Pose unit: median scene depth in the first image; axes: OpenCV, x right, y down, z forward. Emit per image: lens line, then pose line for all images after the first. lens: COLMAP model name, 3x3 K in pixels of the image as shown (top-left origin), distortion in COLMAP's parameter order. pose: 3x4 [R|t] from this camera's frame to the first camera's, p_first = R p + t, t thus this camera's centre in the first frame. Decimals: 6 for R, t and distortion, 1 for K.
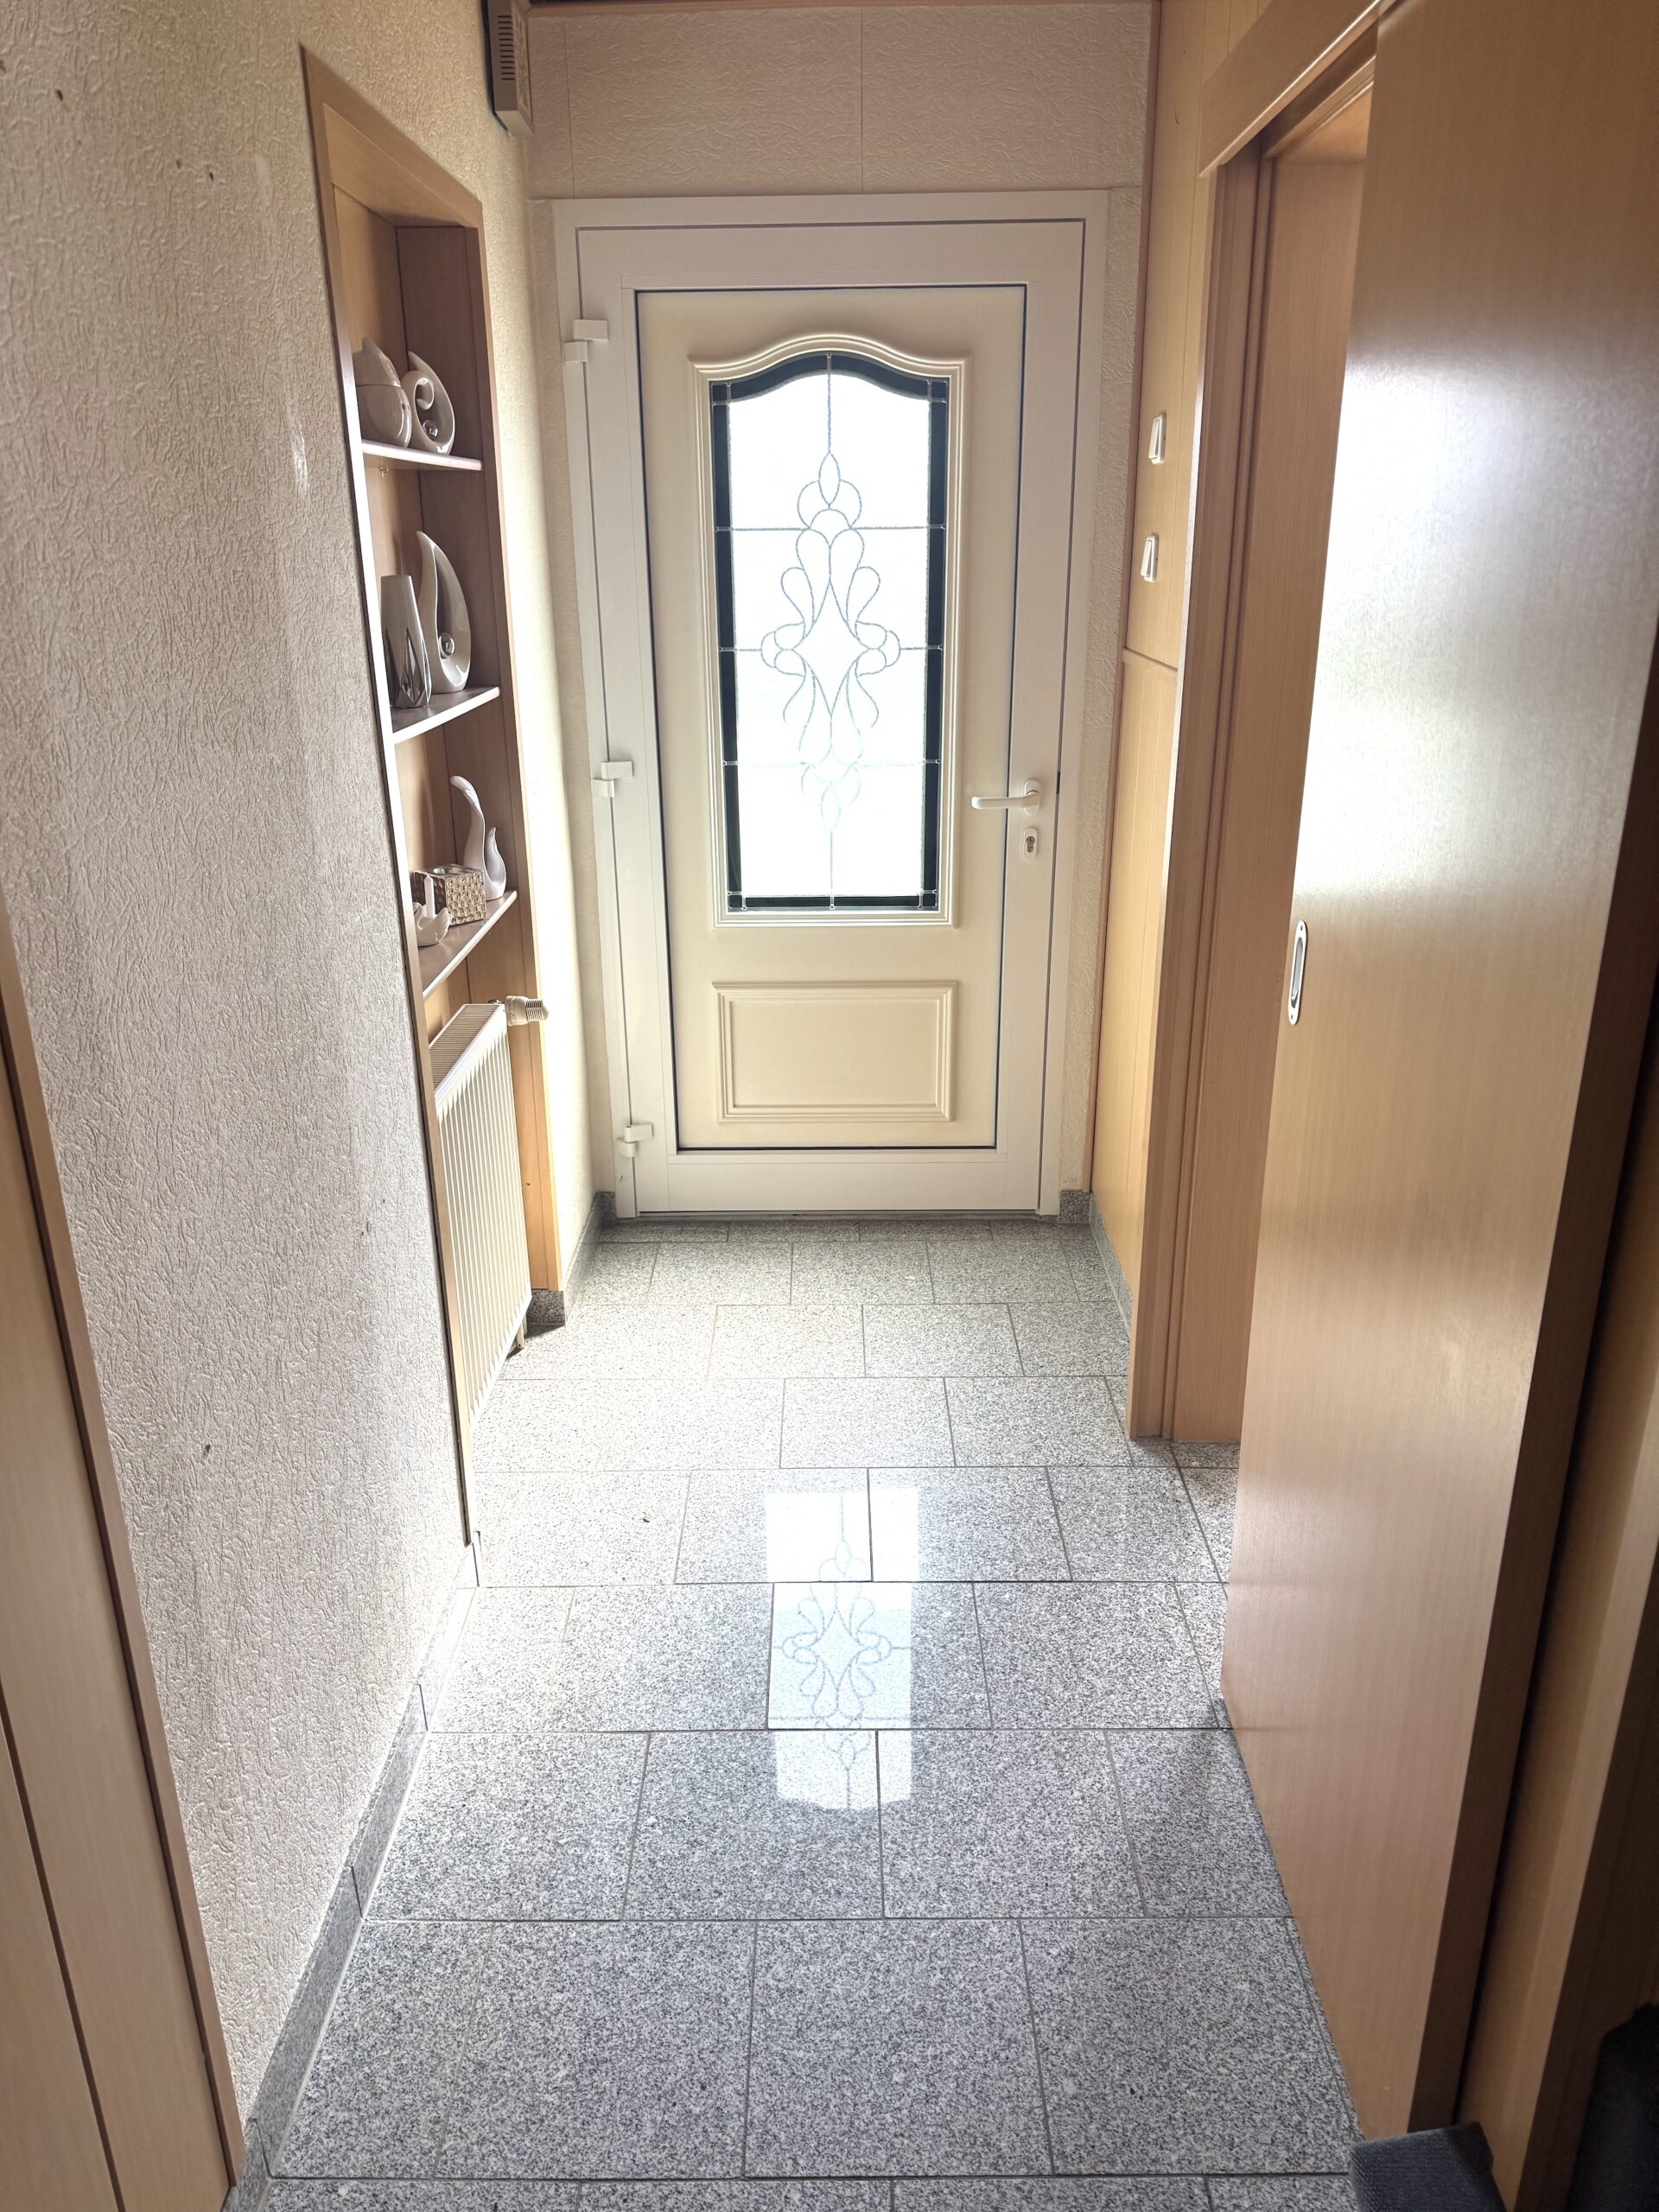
lens RADIAL K [[1544.7, 0, 833.3], [0, 1544.7, 1104.2], [0, 0, 1]] dist [0.000229, -0.001241]
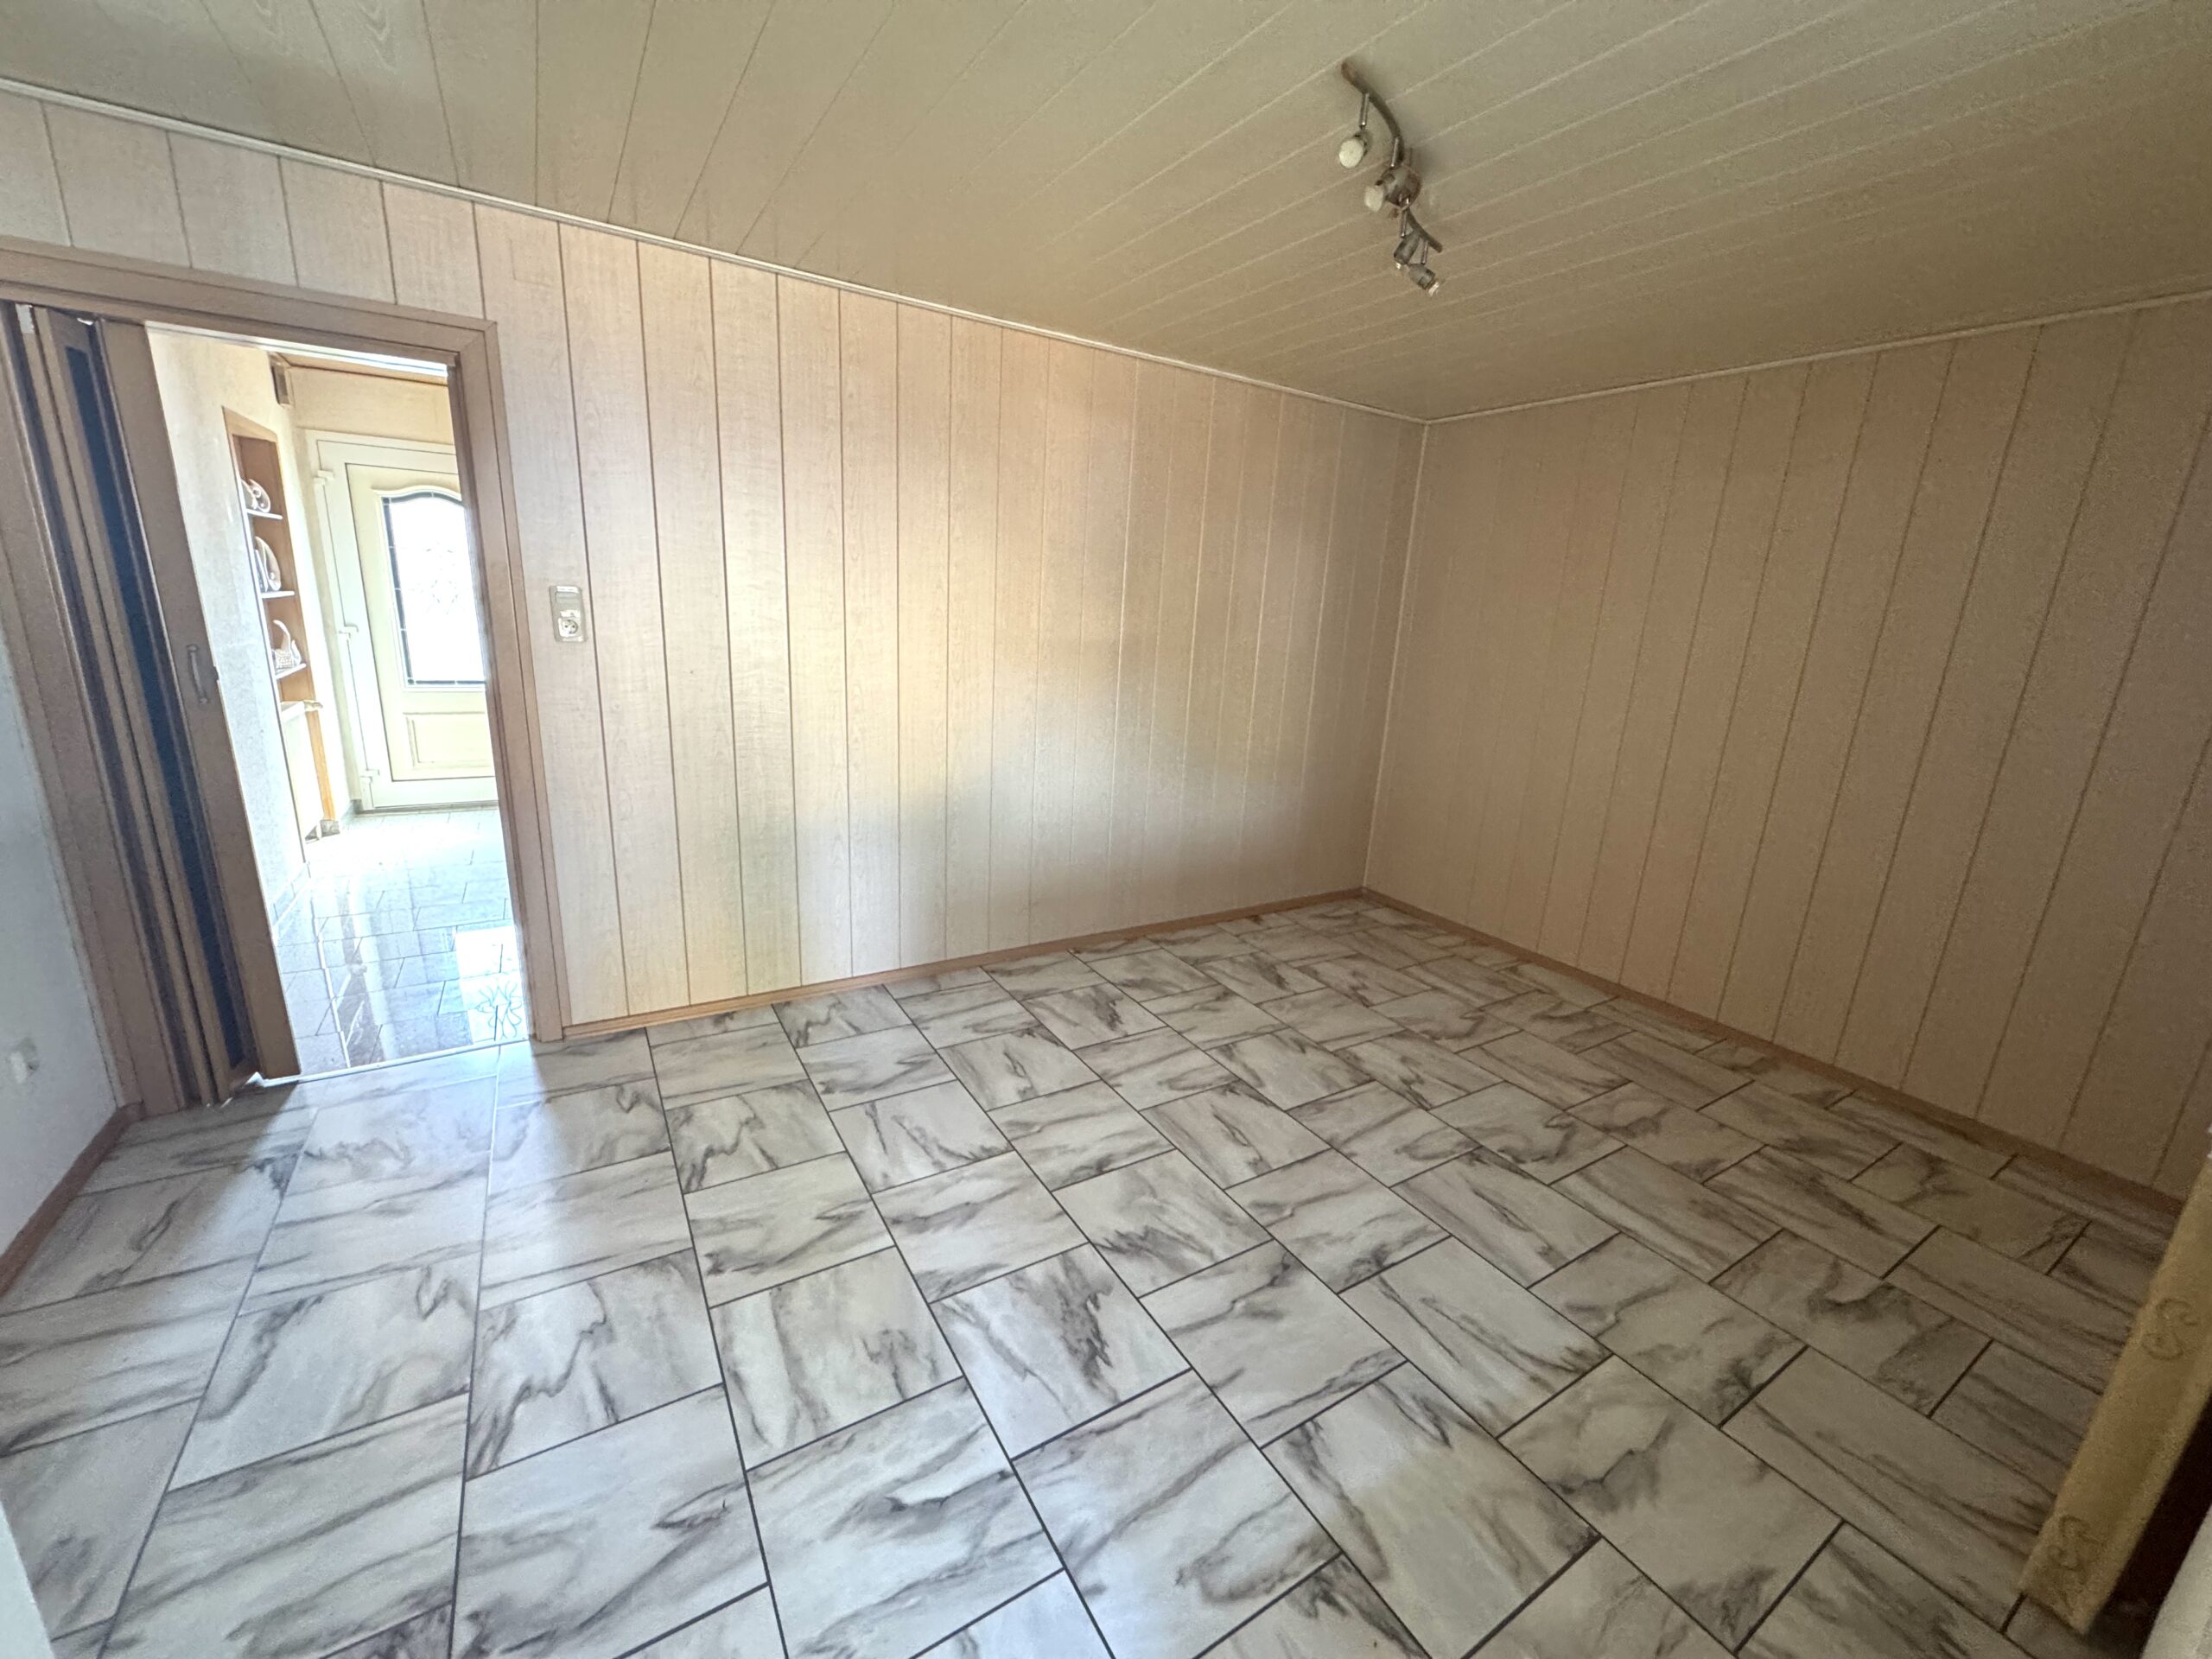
lens RADIAL K [[884.9, 0, 1100.3], [0, 884.9, 825.3], [0, 0, 1]] dist [-0.002626, -0.000208]
pose [[0.849933, -0.076592, 0.521295, 0.166808], [0.125436, 0.990345, -0.059007, 0.434752], [-0.511742, 0.115542, 0.851334, -1.088211]]
